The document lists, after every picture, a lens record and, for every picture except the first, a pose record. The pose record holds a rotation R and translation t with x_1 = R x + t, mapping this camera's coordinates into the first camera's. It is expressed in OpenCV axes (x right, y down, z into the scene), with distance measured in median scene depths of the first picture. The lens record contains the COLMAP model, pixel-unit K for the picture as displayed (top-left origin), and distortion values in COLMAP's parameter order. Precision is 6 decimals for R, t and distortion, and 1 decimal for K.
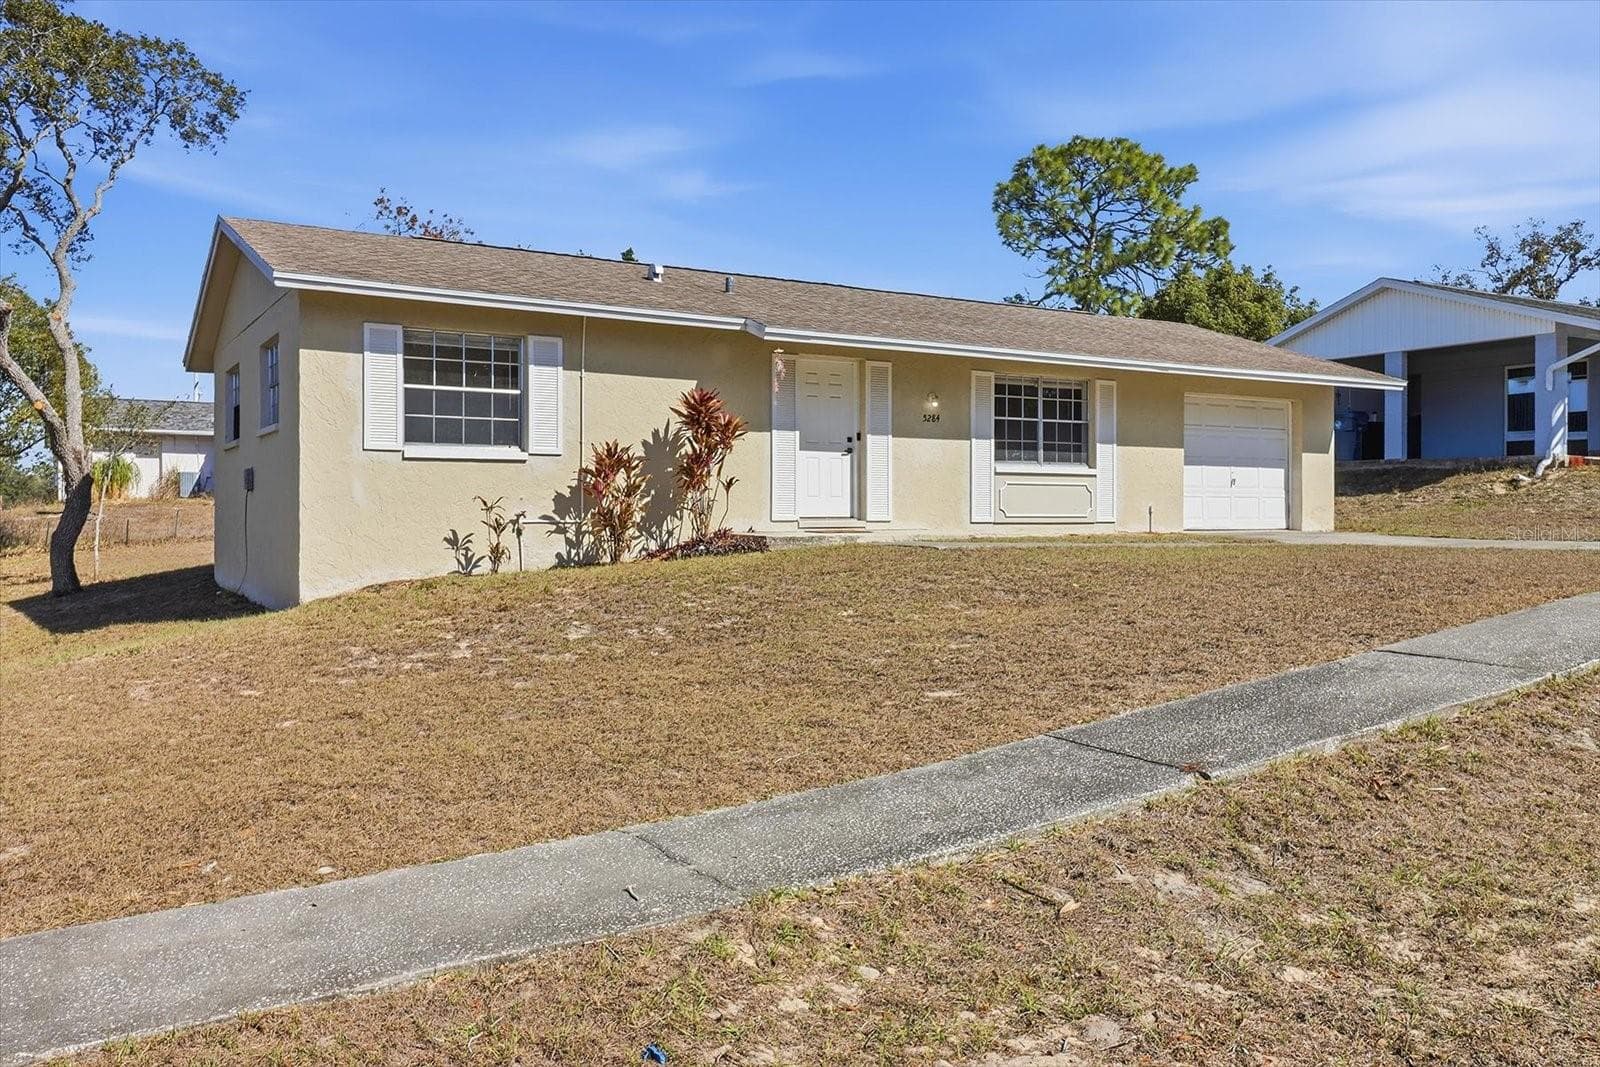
lens RADIAL K [[1267.1, 0, 800.0], [0, 1267.1, 533.5], [0, 0, 1]] dist [0.008365, 0.002964]
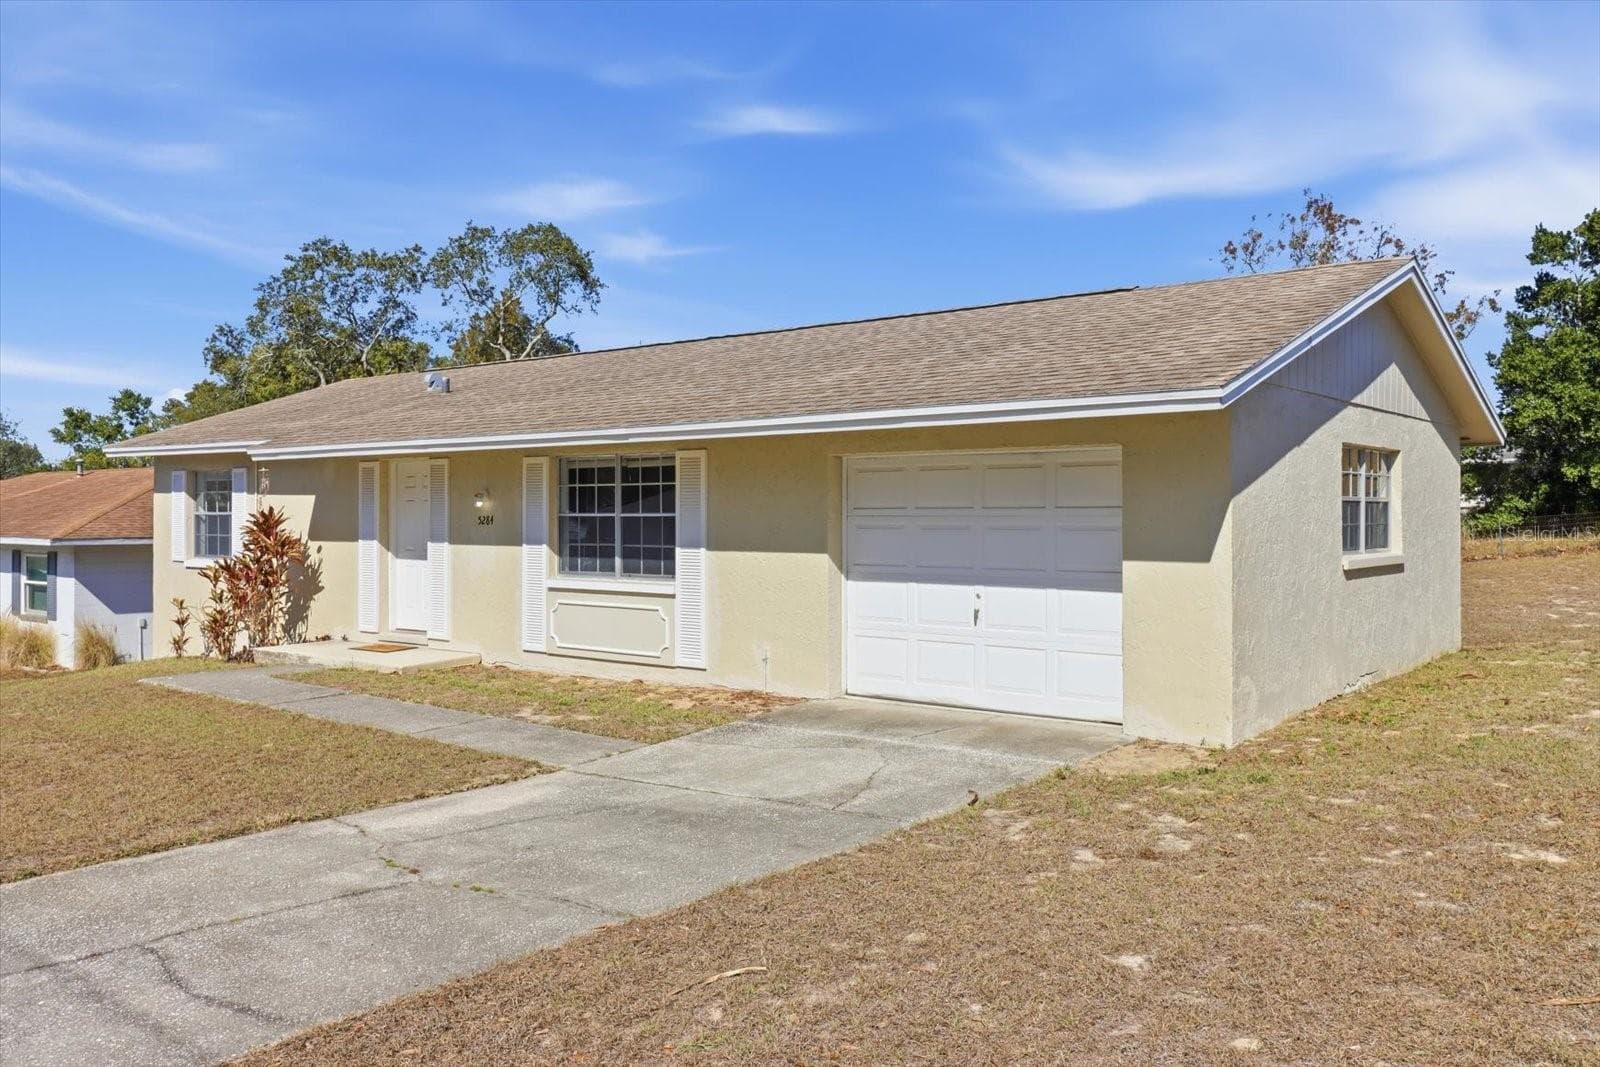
lens RADIAL K [[1267.1, 0, 800.0], [0, 1267.1, 533.5], [0, 0, 1]] dist [0.008365, 0.002964]
pose [[0.345069, 0.010603, -0.938517, 0.914542], [-0.016253, 0.999854, 0.005320, -0.086677], [0.938437, 0.013417, 0.345191, 0.874611]]
